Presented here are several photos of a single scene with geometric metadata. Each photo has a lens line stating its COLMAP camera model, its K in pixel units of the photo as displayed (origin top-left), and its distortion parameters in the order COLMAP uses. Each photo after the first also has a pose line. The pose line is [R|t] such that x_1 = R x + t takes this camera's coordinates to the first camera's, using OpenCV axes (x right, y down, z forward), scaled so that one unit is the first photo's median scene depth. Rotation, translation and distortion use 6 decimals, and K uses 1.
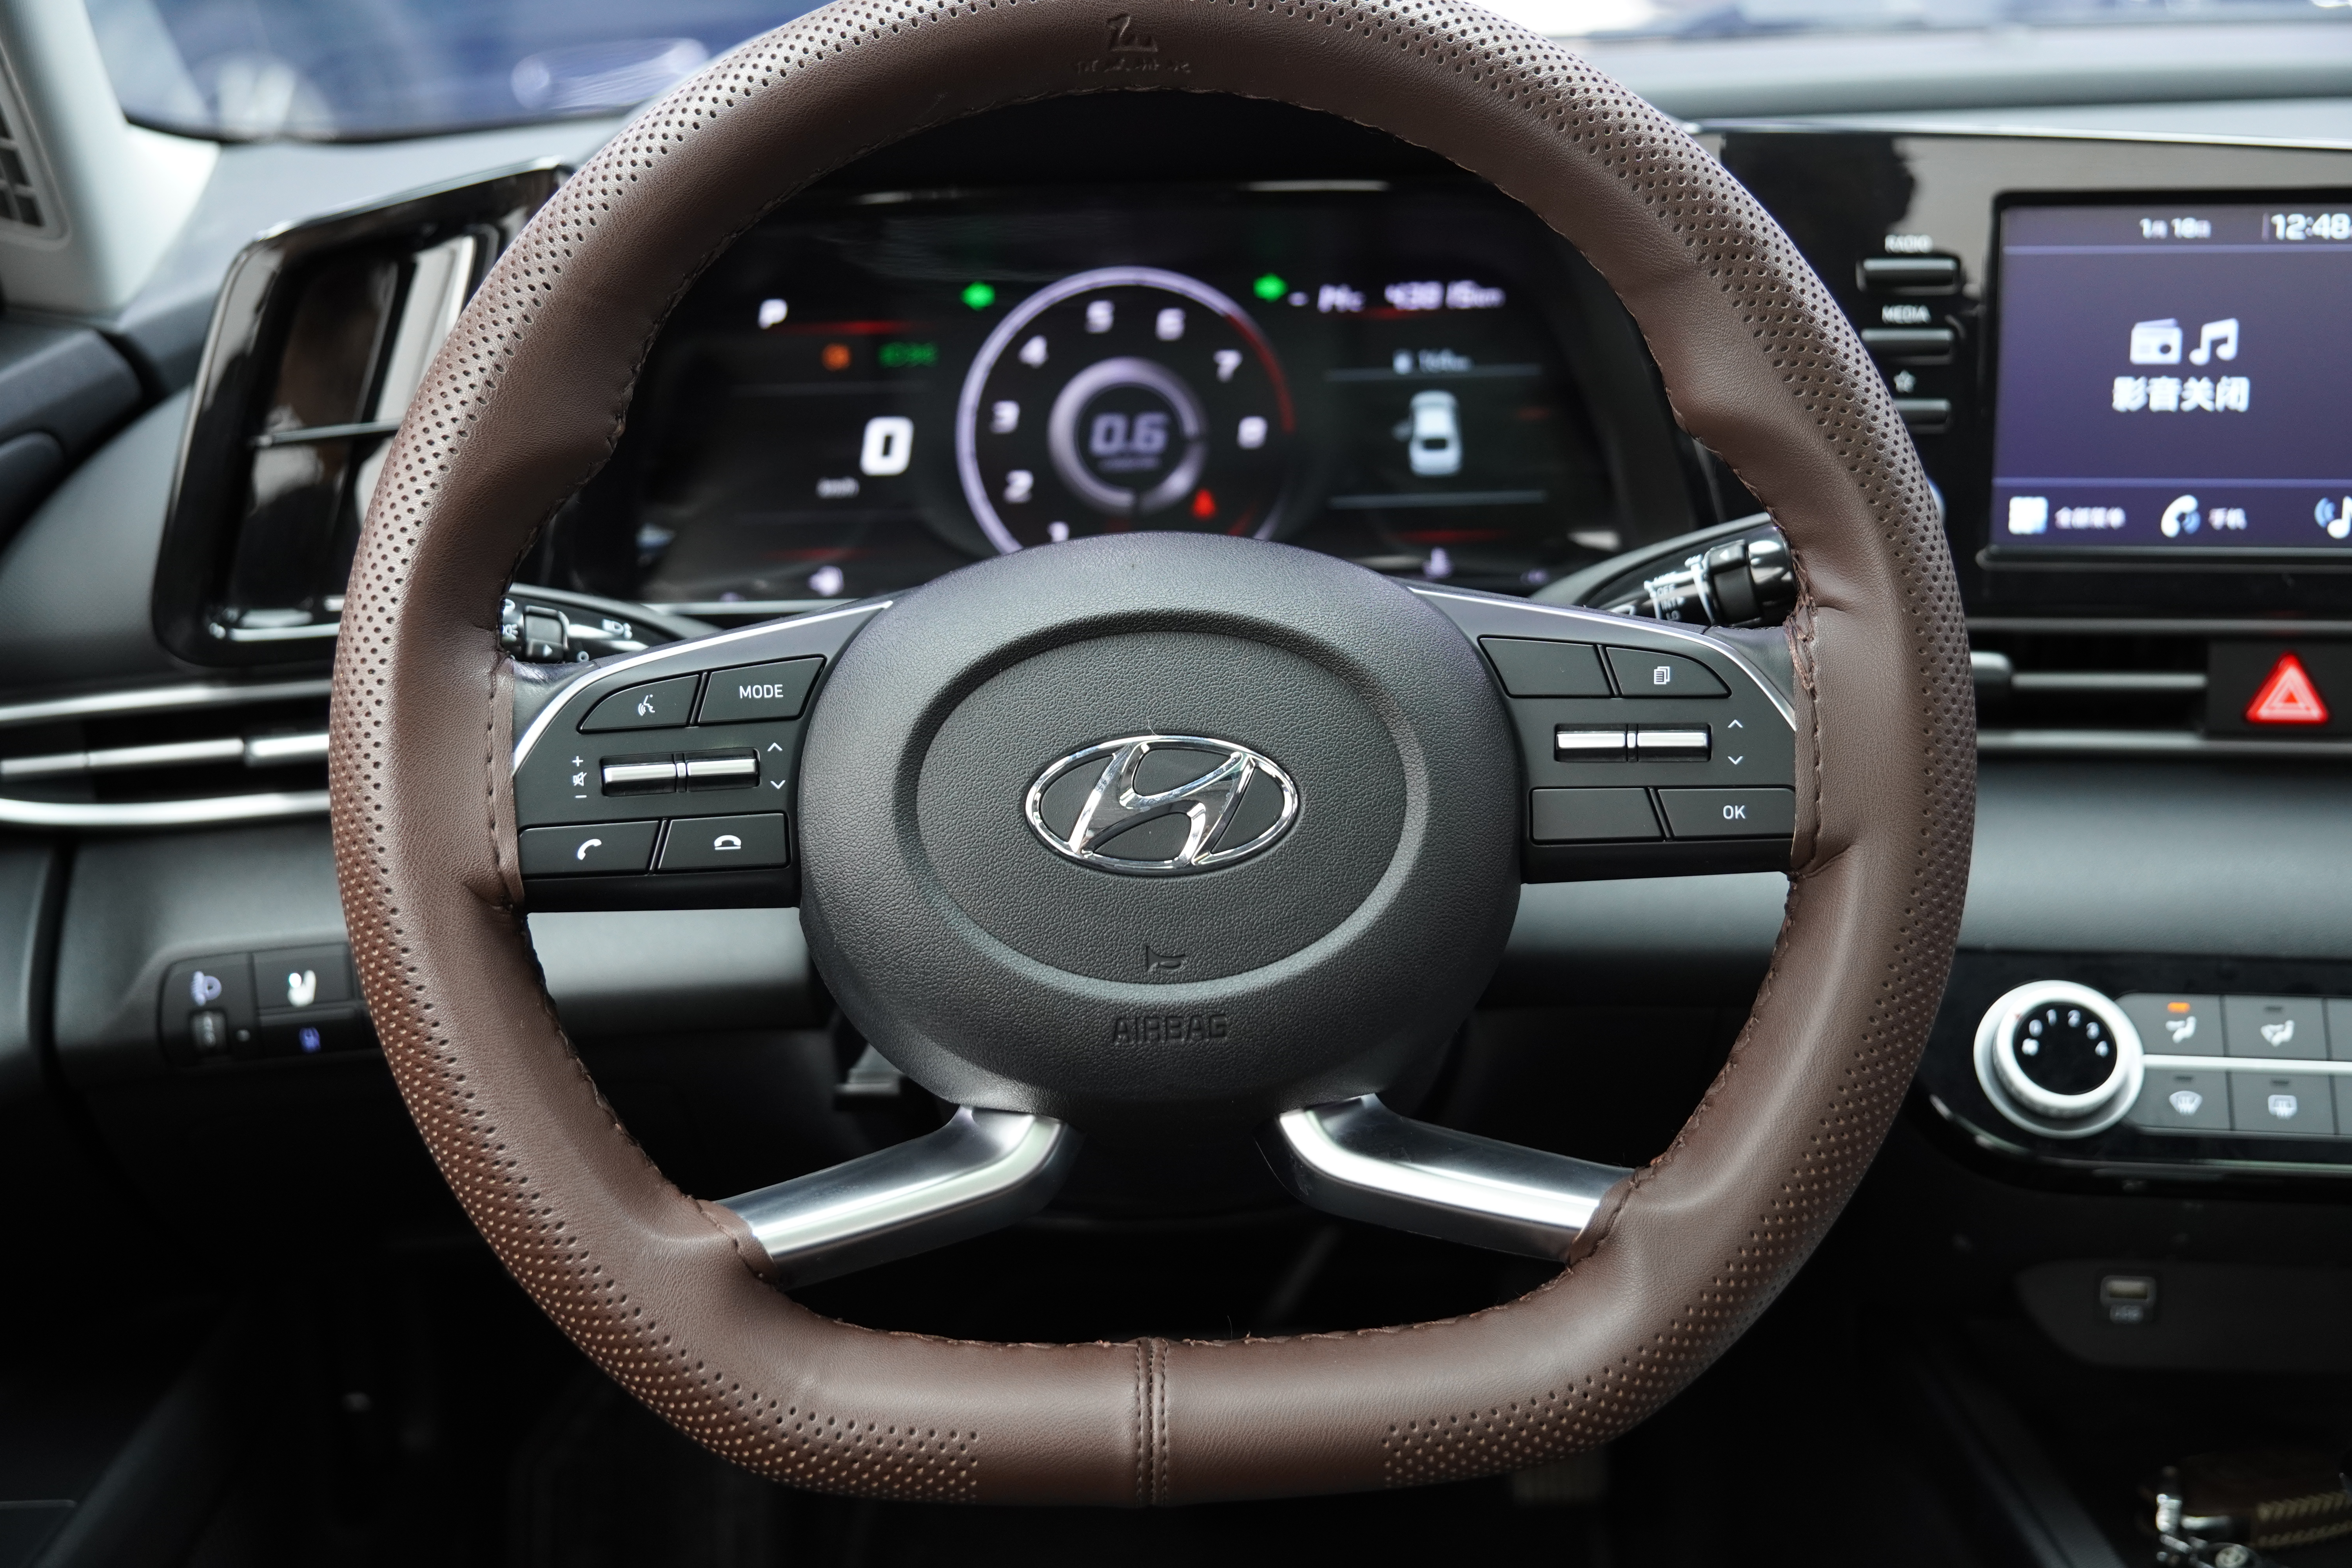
lens RADIAL K [[2880.0, 0, 1175.7], [0, 2880.0, 782.1], [0, 0, 1]] dist [0.017265, 0.000000]
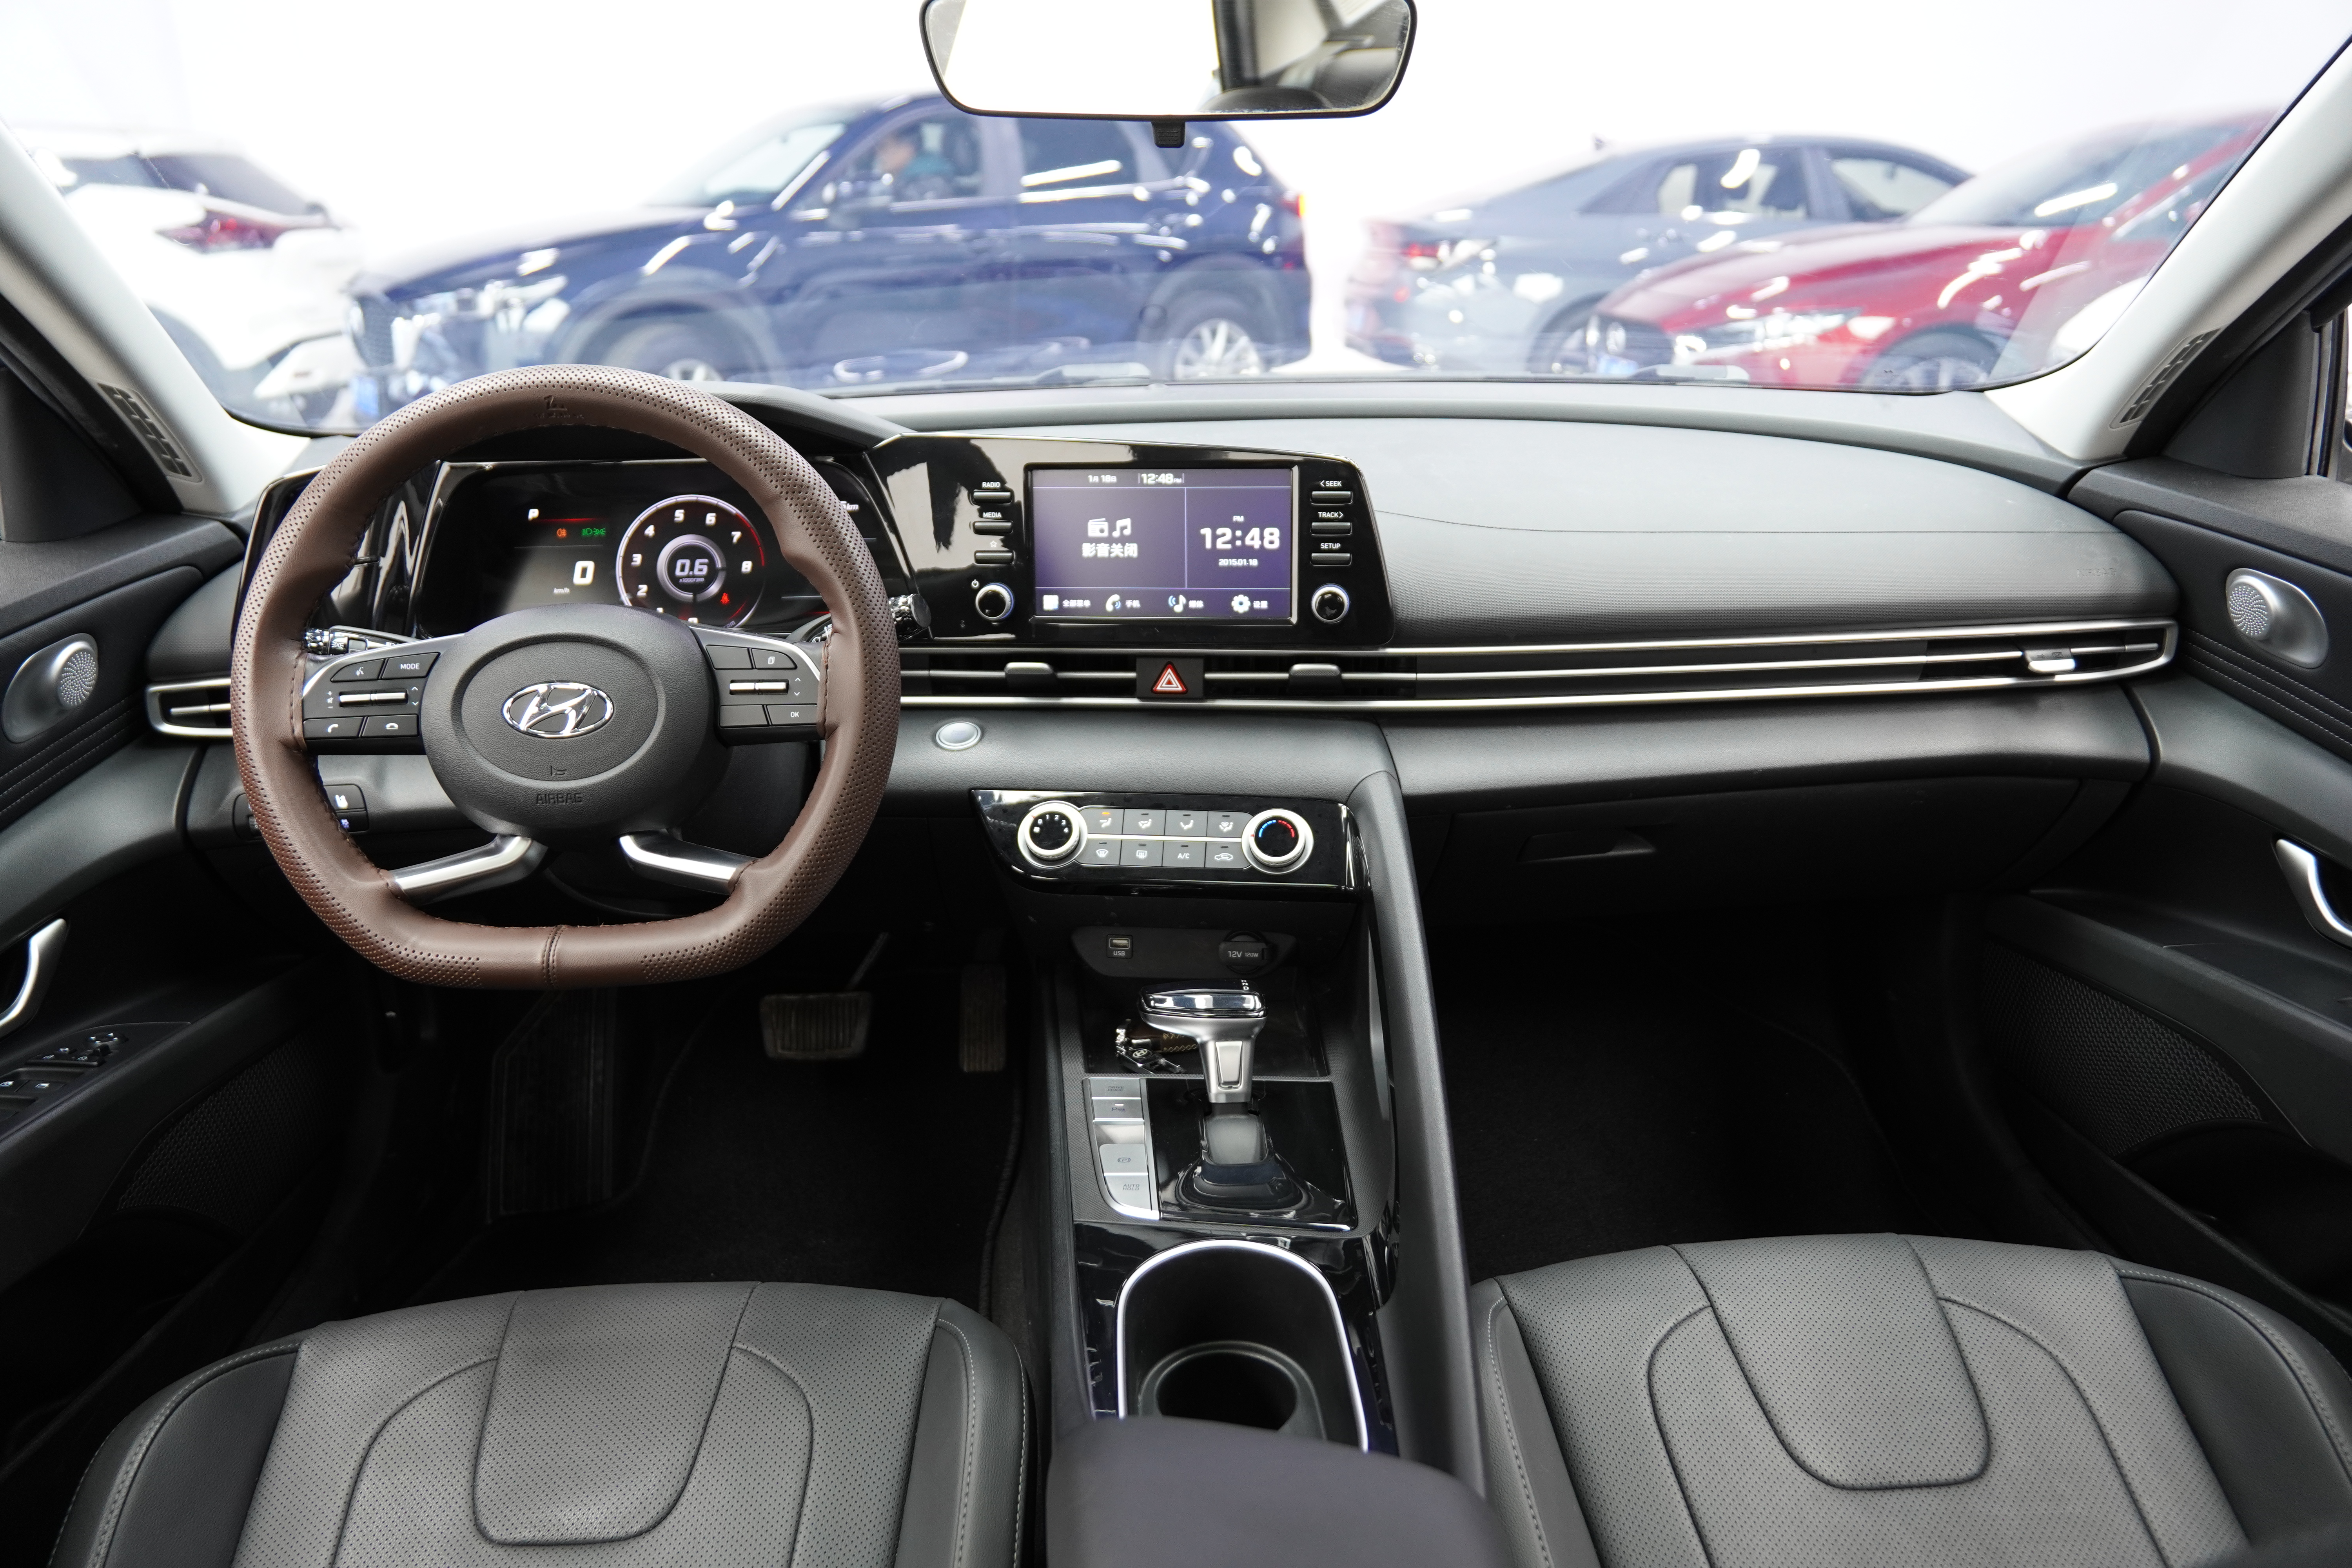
lens RADIAL K [[1676.5, 0, 1176.5], [0, 1676.5, 786.4], [0, 0, 1]] dist [0.000003, -0.000162]
pose [[0.999986, 0.000842, 0.005182, 0.397067], [-0.000847, 0.999999, 0.001079, 0.054431], [-0.005181, -0.001084, 0.999986, -0.351437]]
